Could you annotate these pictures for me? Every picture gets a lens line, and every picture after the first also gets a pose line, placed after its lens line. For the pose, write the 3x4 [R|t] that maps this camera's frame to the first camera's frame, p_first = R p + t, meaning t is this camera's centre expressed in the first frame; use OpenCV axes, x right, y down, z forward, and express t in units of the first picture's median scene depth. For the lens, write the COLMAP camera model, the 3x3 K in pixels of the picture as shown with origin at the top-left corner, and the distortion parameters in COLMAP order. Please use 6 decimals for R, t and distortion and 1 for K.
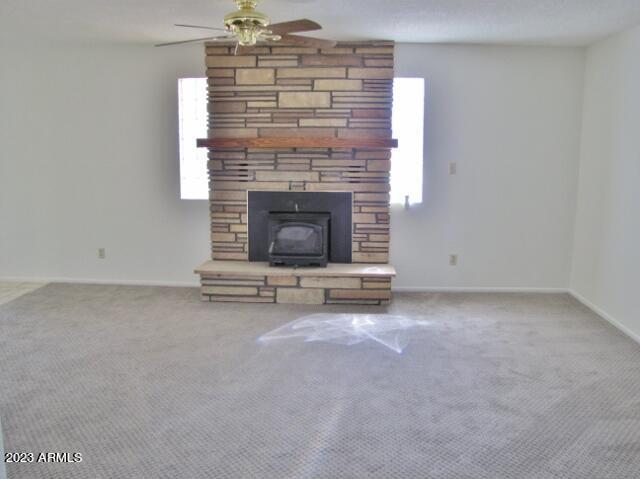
lens RADIAL K [[526.6, 0, 321.0], [0, 526.6, 240.1], [0, 0, 1]] dist [-0.100851, 0.064443]
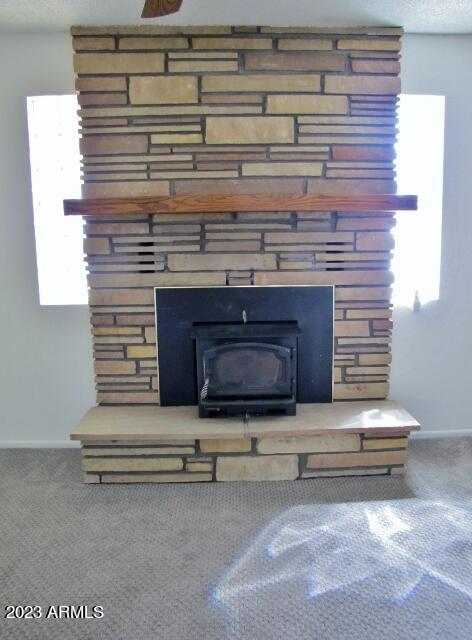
lens RADIAL K [[526.6, 0, 228.7], [0, 526.6, 334.3], [0, 0, 1]] dist [-0.100851, 0.064443]
pose [[0.995940, -0.036016, 0.082506, -0.111274], [0.033313, 0.998870, 0.033904, -0.061575], [-0.083634, -0.031018, 0.996014, 0.419052]]
